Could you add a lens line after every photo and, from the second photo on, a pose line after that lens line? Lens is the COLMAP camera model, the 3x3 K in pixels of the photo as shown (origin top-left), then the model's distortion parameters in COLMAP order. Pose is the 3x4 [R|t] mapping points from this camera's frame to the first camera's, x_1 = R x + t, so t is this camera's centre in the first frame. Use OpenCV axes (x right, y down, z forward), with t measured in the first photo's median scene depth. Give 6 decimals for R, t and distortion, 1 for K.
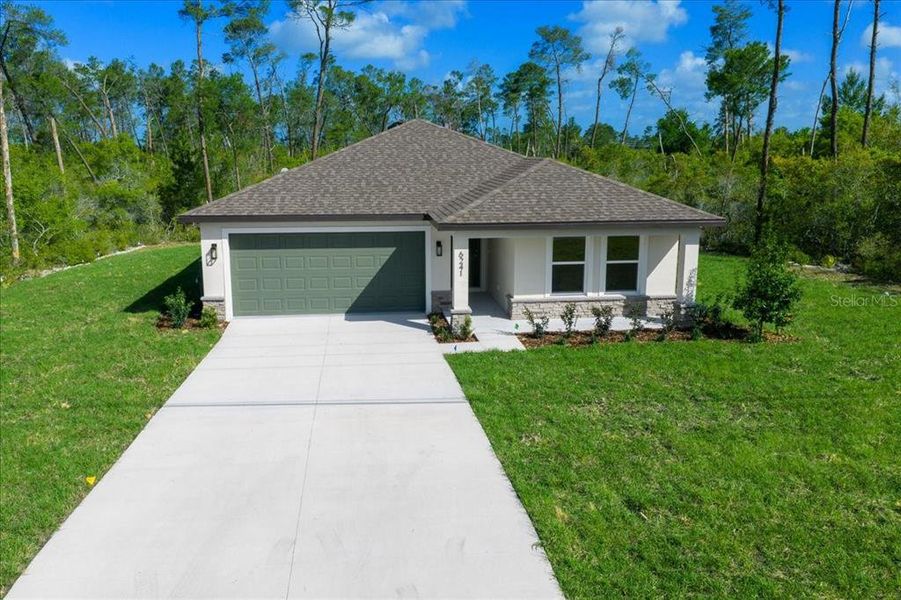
lens RADIAL K [[744.7, 0, 448.6], [0, 744.7, 298.0], [0, 0, 1]] dist [0.012563, -0.006425]
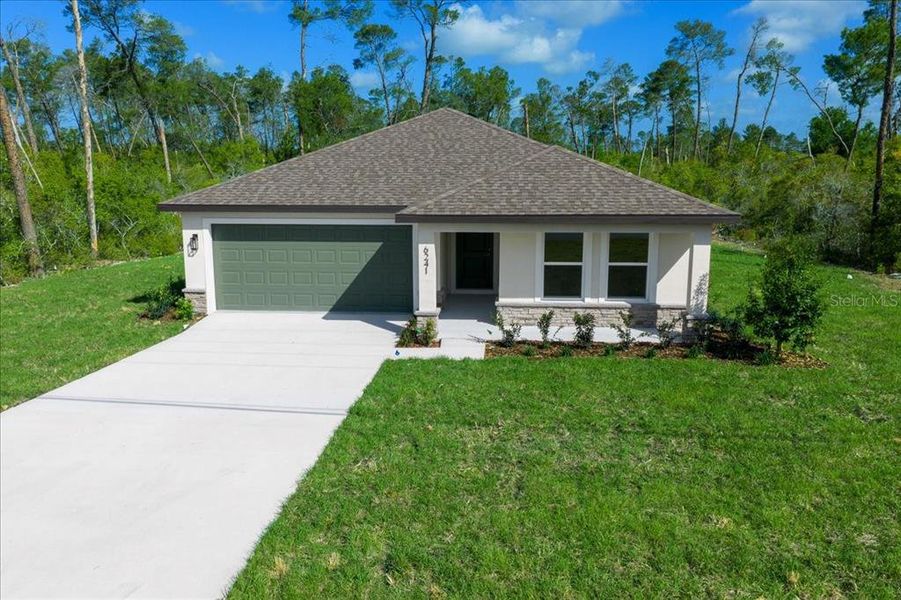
lens RADIAL K [[744.7, 0, 448.6], [0, 744.7, 298.0], [0, 0, 1]] dist [0.012563, -0.006425]
pose [[0.979522, 0.035935, -0.198104, 0.202187], [-0.037420, 0.999293, -0.003758, 0.001856], [0.197829, 0.011094, 0.980174, 0.112815]]
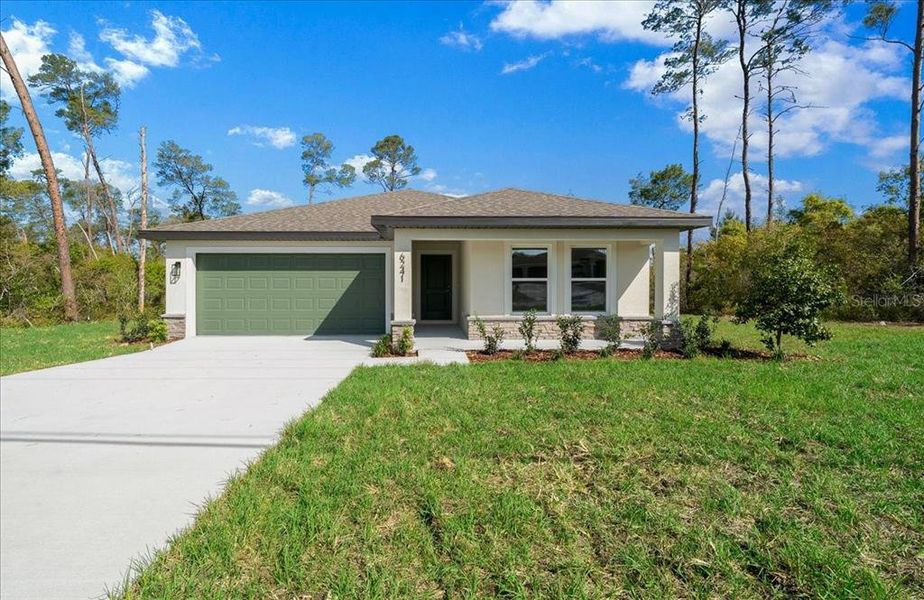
lens RADIAL K [[407.9, 0, 439.0], [0, 407.9, 285.6], [0, 0, 1]] dist [0.000163, -0.000387]
pose [[0.995182, -0.000977, -0.098036, 0.097280], [-0.018121, 0.980889, -0.193720, 0.060980], [0.096352, 0.194563, 0.976146, 0.486807]]
